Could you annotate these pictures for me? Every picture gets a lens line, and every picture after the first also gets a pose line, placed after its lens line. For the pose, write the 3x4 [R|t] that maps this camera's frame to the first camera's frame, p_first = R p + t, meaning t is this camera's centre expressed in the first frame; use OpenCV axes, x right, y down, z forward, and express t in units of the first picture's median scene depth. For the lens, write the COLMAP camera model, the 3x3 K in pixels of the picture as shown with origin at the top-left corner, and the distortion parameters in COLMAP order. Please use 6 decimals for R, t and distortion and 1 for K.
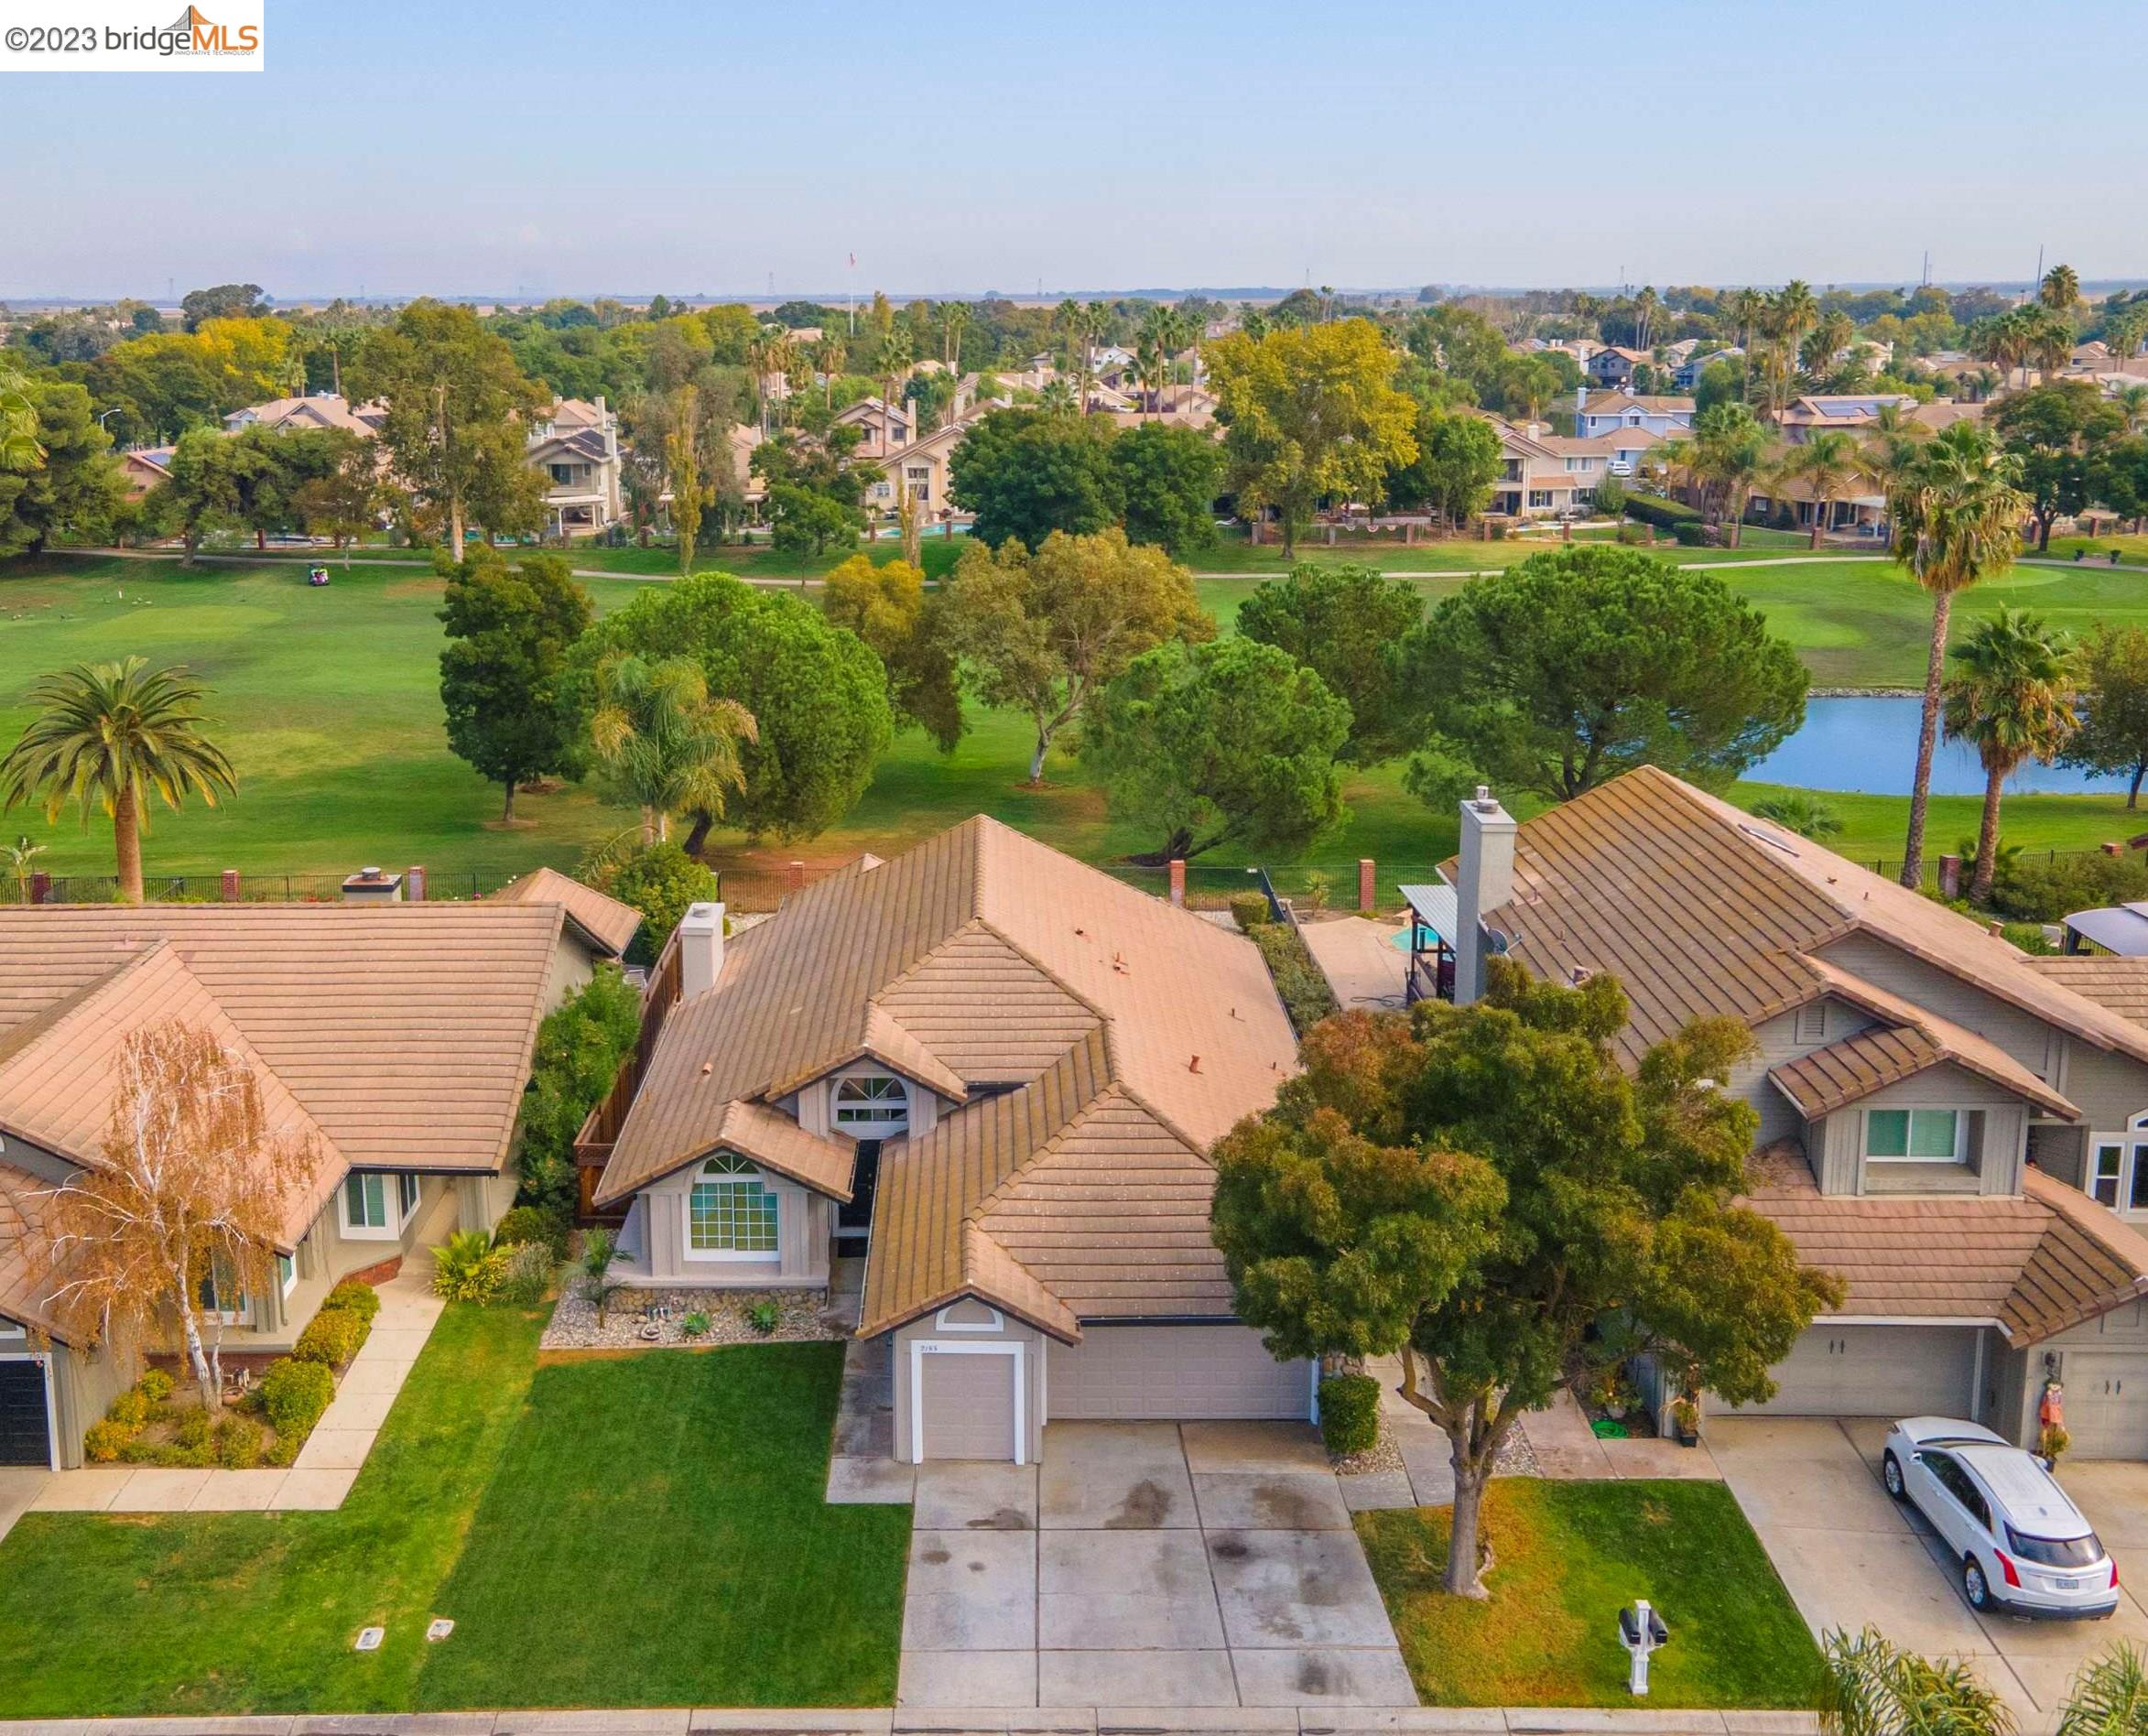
lens RADIAL K [[2126.0, 0, 1071.8], [0, 2126.0, 696.2], [0, 0, 1]] dist [0.037425, 0.015859]
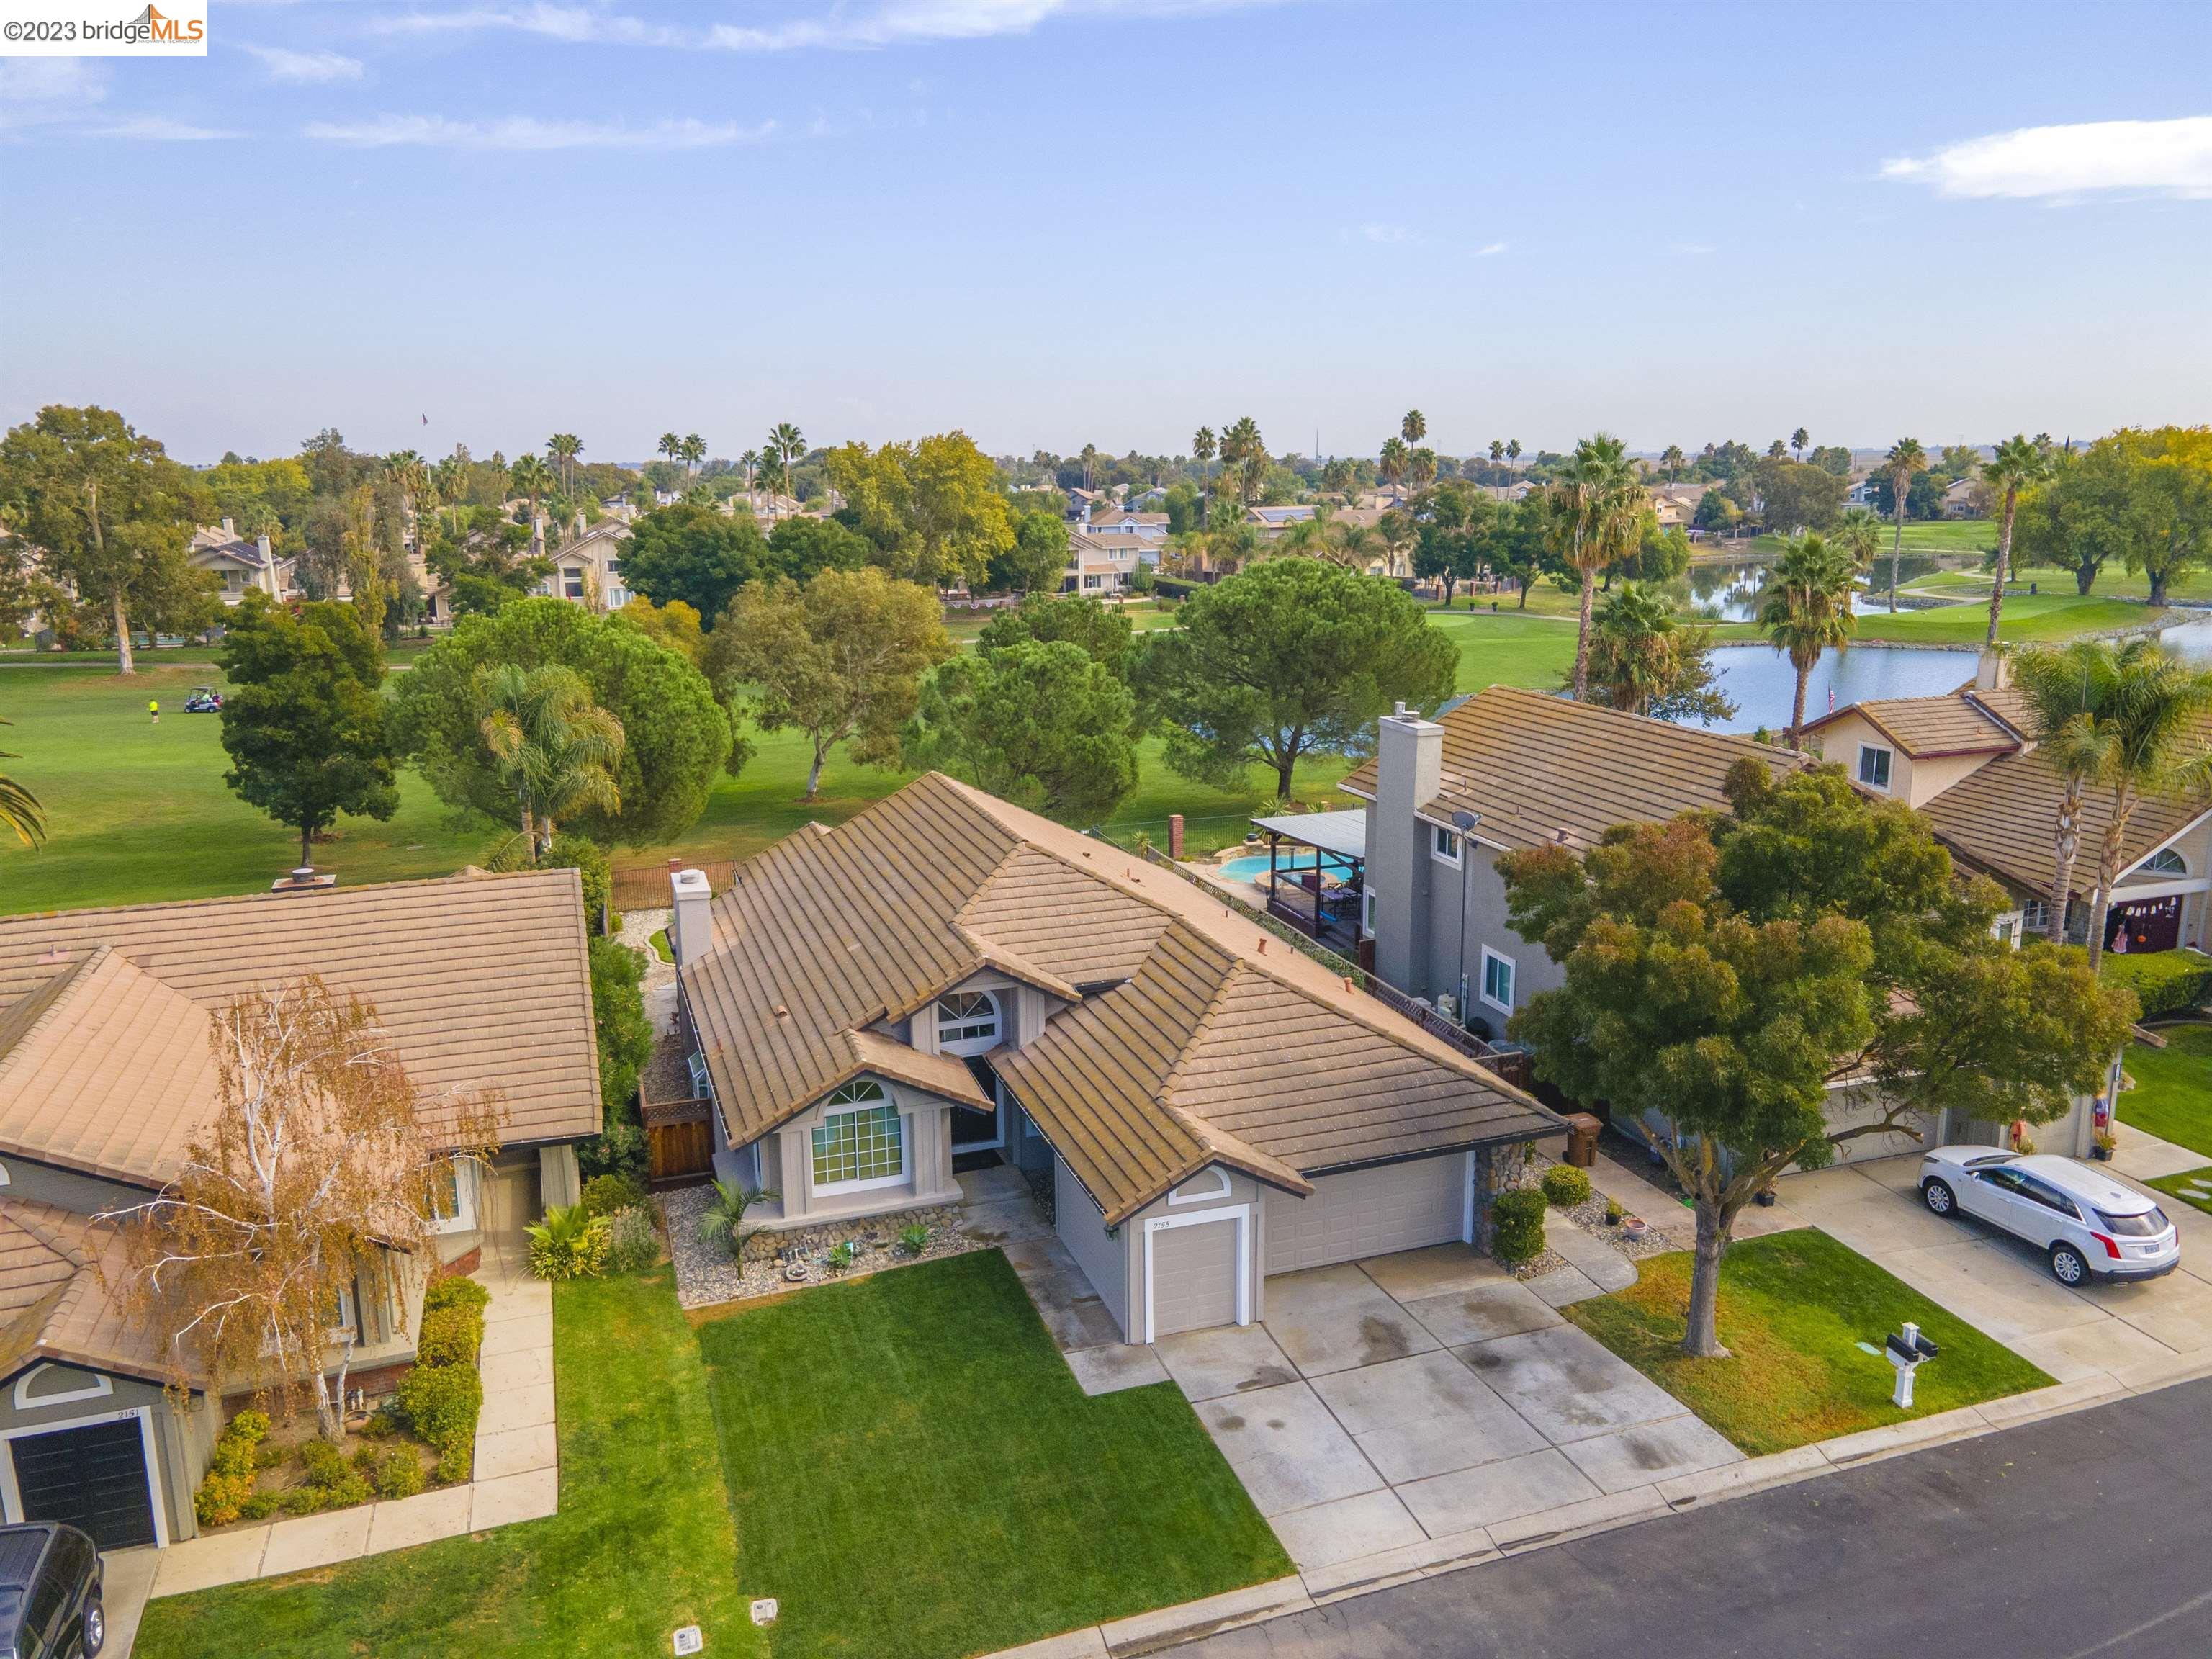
lens RADIAL K [[1593.0, 0, 1106.0], [0, 1593.0, 829.5], [0, 0, 1]] dist [0.043741, -0.000678]
pose [[0.939572, -0.077917, 0.333367, -0.286898], [0.073540, 0.996960, 0.025749, 0.088274], [-0.334360, 0.000323, 0.942445, 0.268723]]
